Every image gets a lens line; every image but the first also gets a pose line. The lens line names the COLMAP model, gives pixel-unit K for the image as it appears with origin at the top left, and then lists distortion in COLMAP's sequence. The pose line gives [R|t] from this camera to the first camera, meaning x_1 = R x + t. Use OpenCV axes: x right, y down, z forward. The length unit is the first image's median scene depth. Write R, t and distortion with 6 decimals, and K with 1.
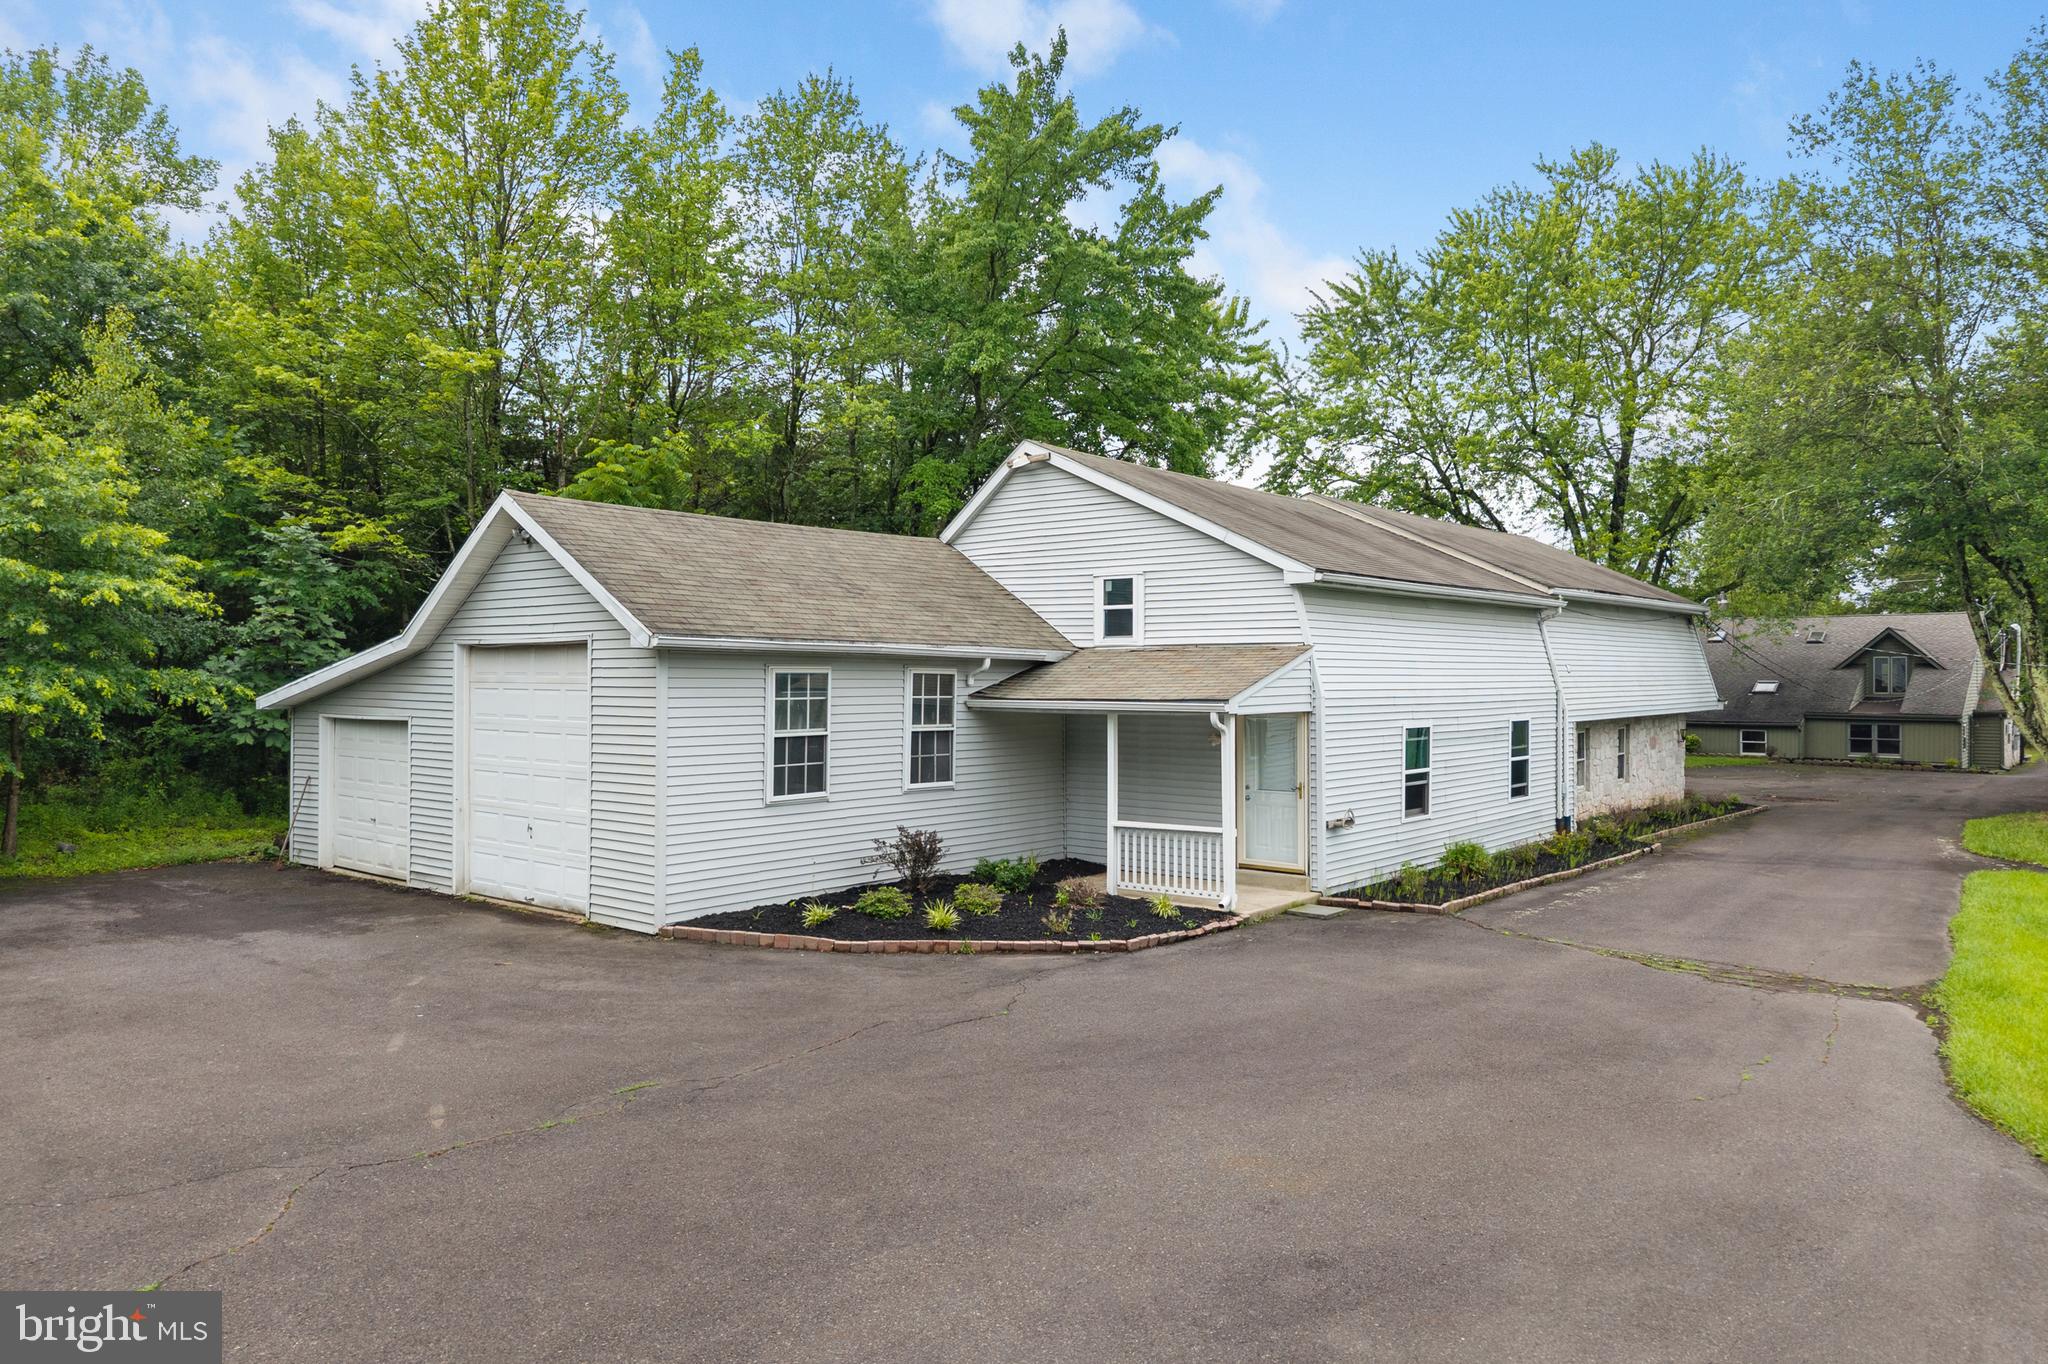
lens RADIAL K [[1369.5, 0, 1032.1], [0, 1369.5, 674.2], [0, 0, 1]] dist [0.040895, -0.043564]
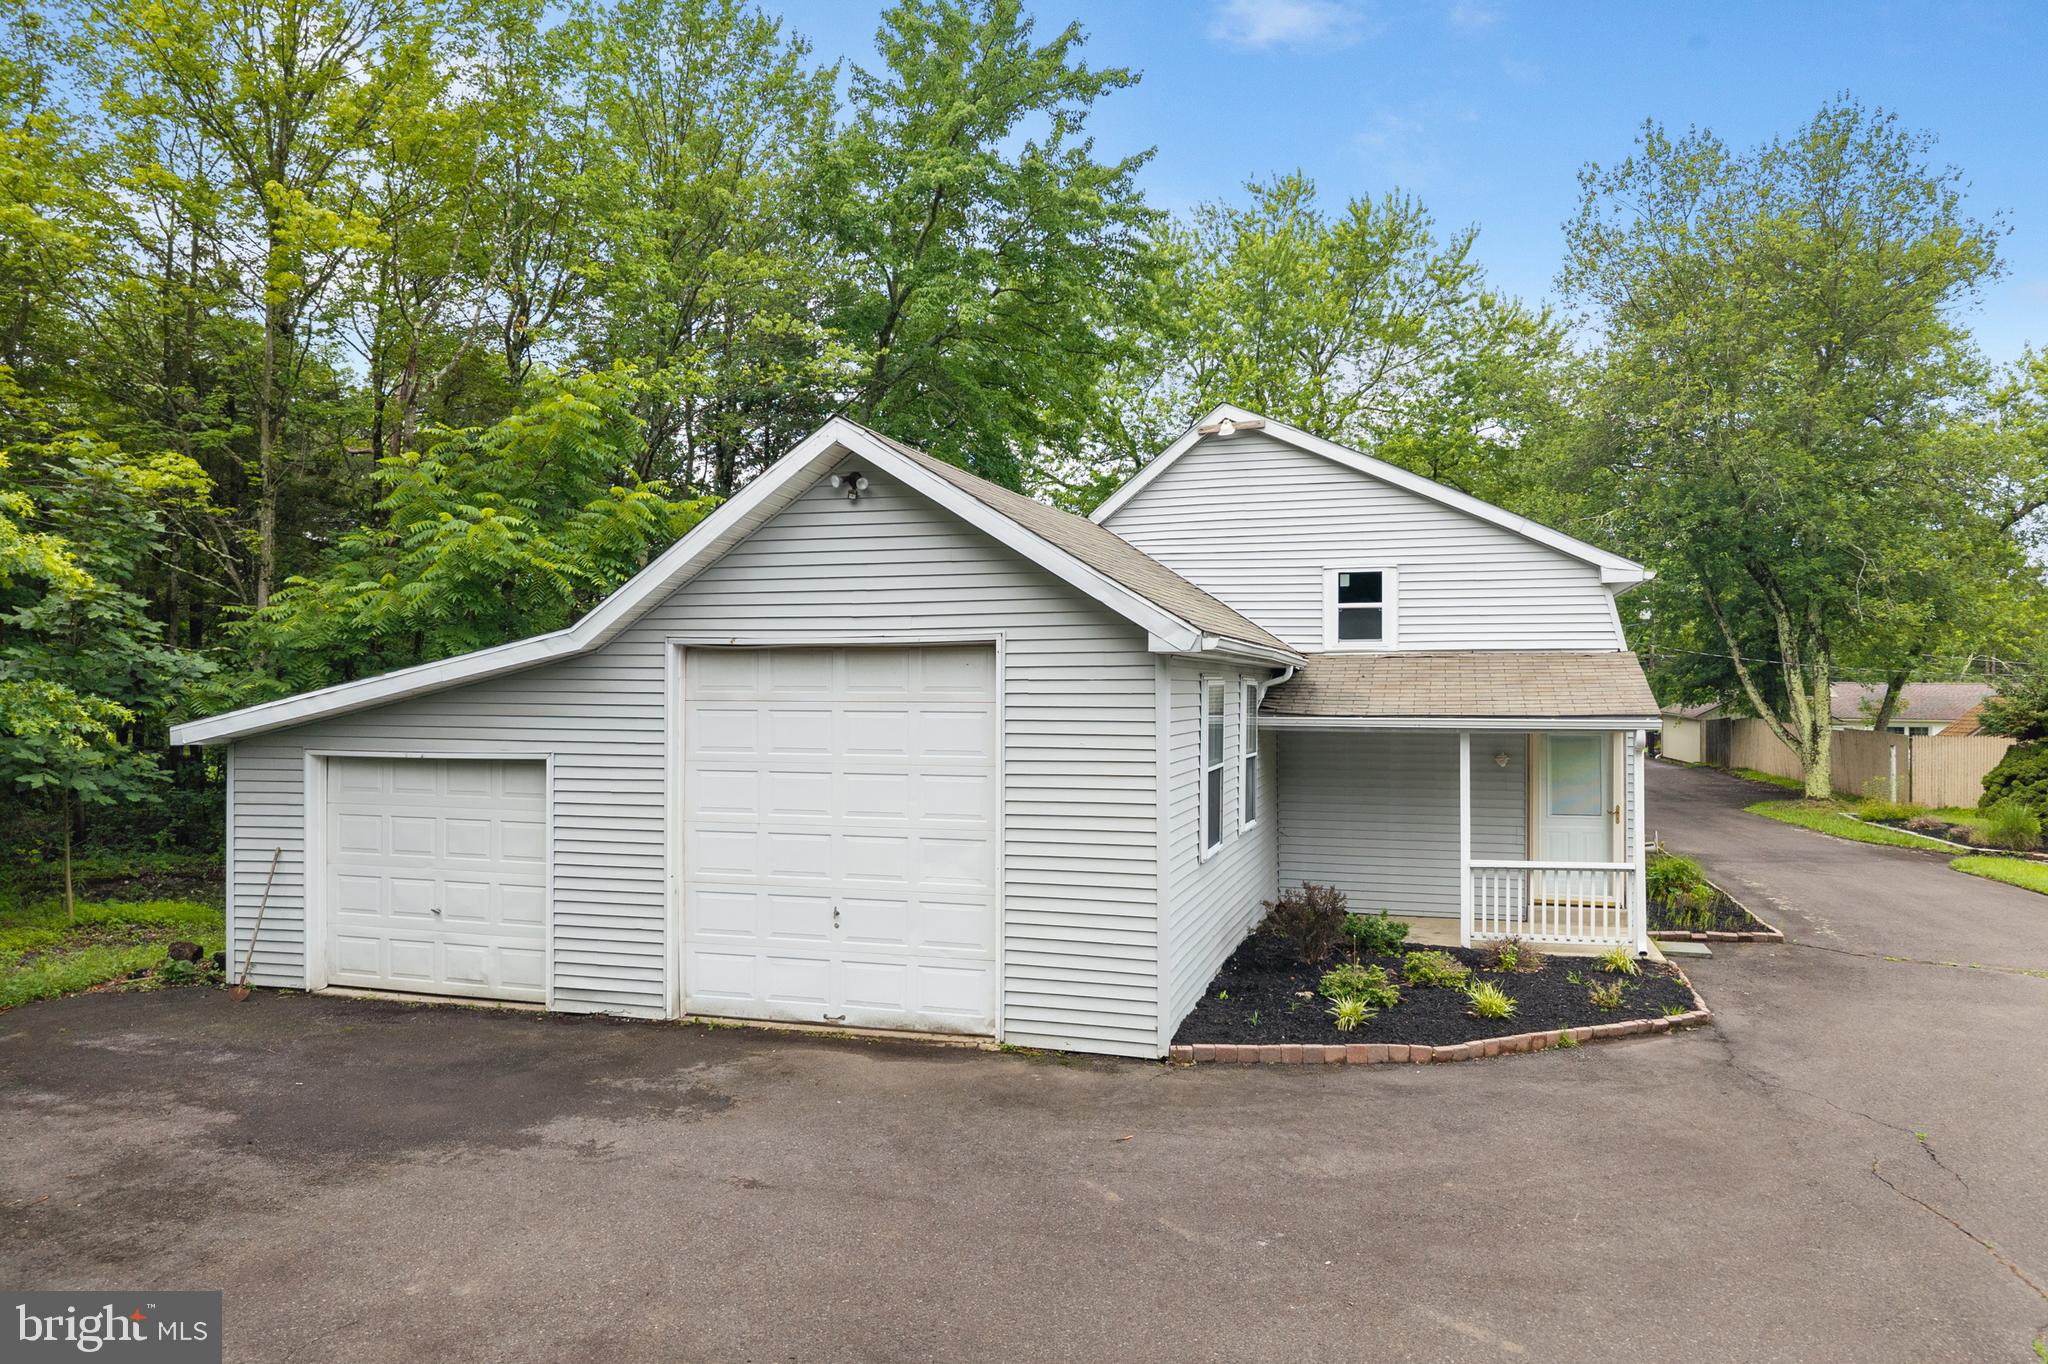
lens RADIAL K [[1369.5, 0, 1032.1], [0, 1369.5, 674.2], [0, 0, 1]] dist [0.040895, -0.043564]
pose [[0.926280, -0.001117, 0.376834, -0.494415], [0.001637, 0.999998, -0.001060, -0.005913], [-0.376832, 0.001599, 0.926280, 0.309513]]
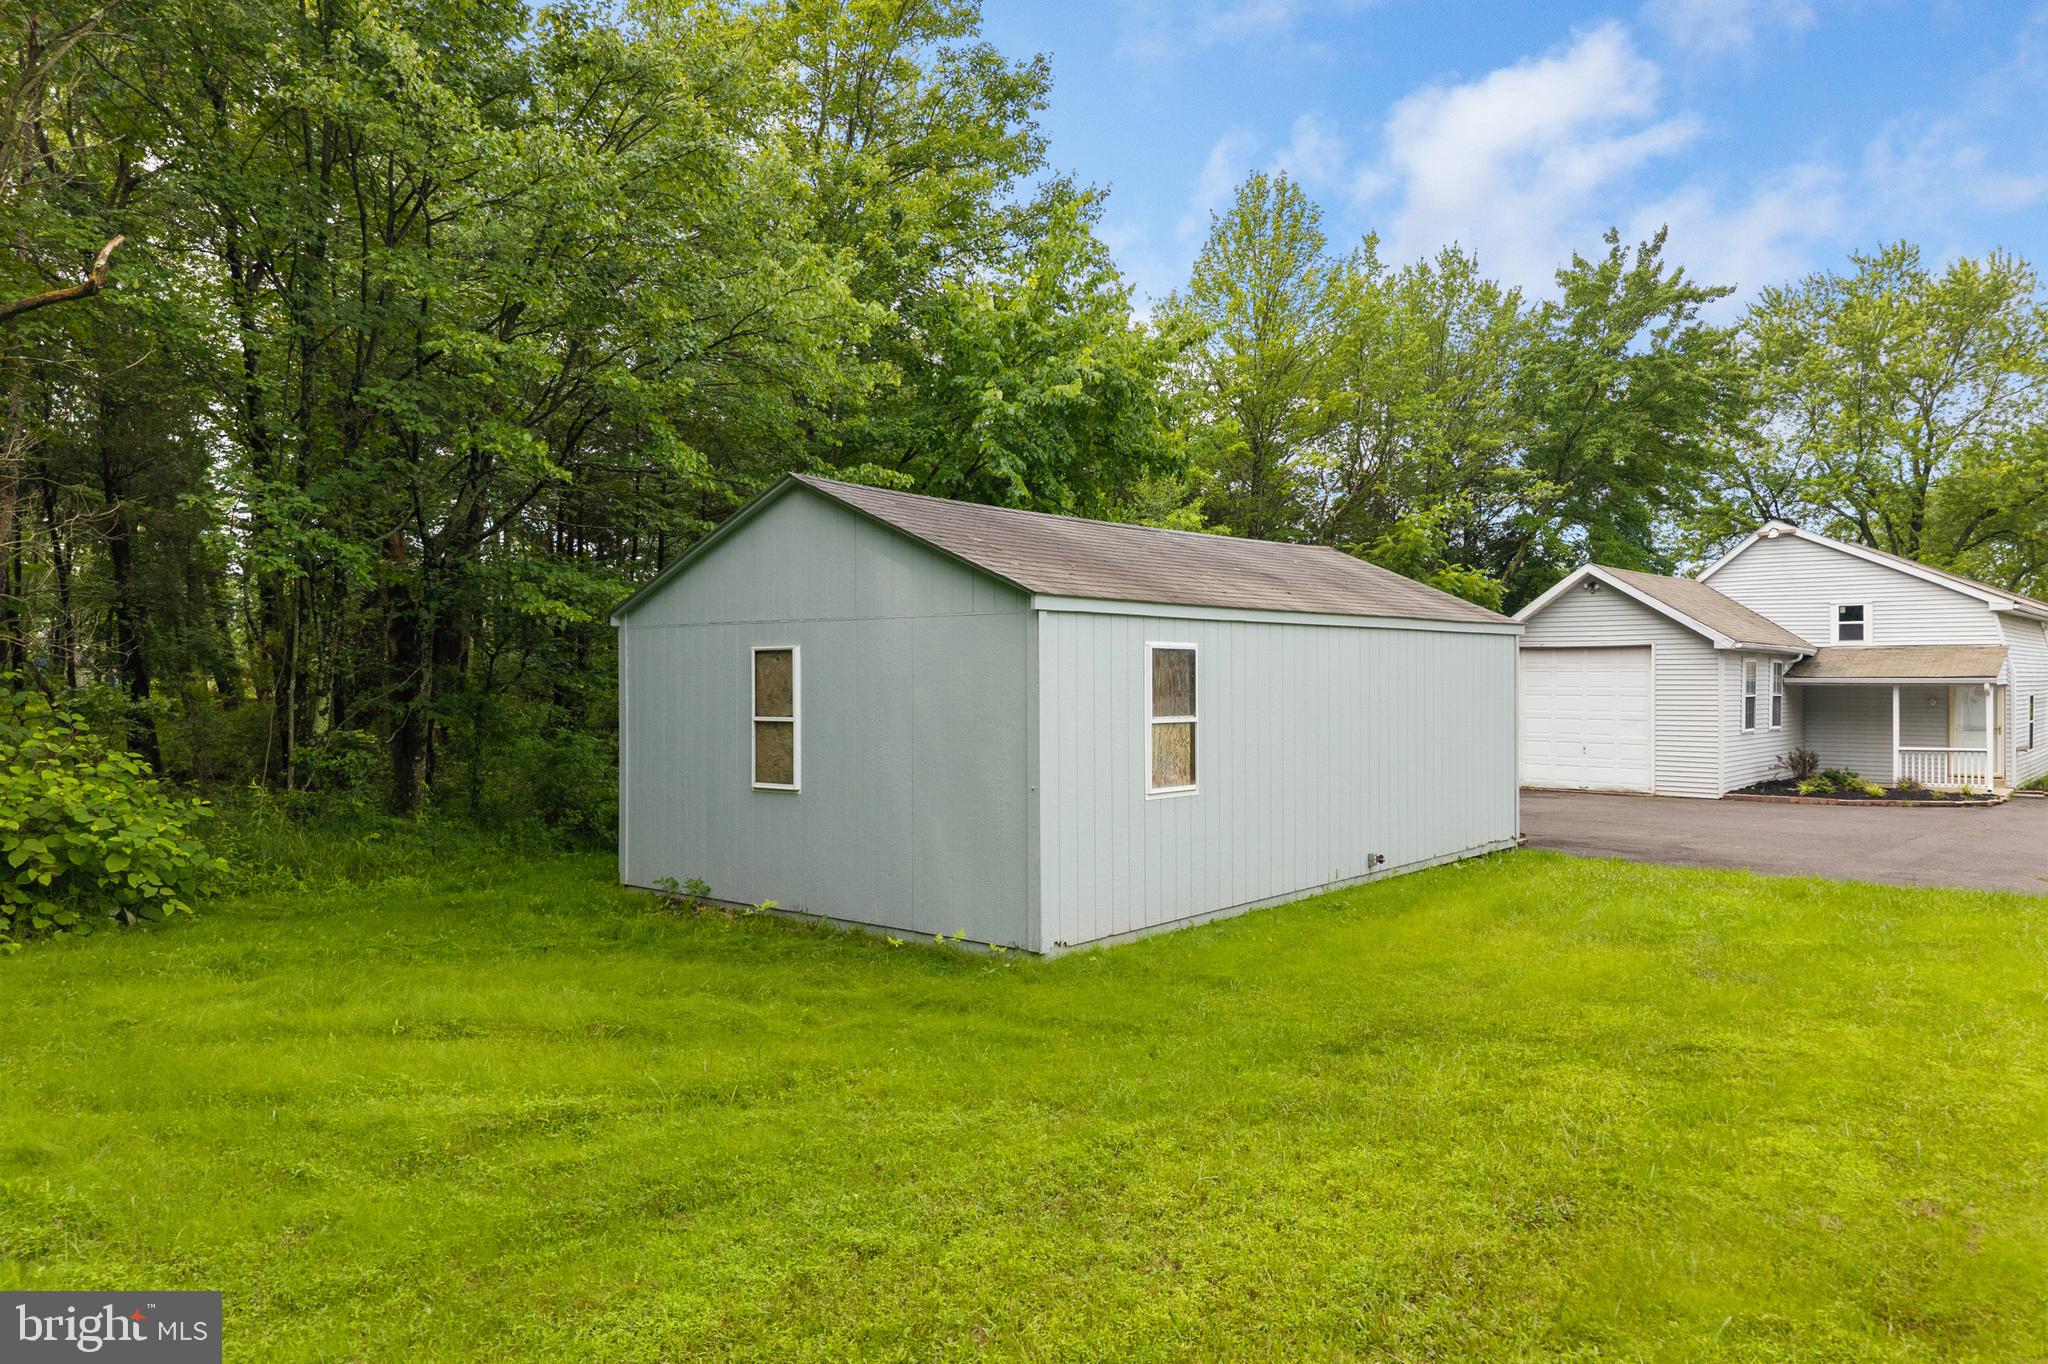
lens RADIAL K [[1369.5, 0, 1032.1], [0, 1369.5, 674.2], [0, 0, 1]] dist [0.040895, -0.043564]
pose [[0.999440, -0.002832, -0.033357, -0.958546], [0.002834, 0.999996, 0.000006, 0.011586], [0.033356, -0.000100, 0.999444, -0.776917]]
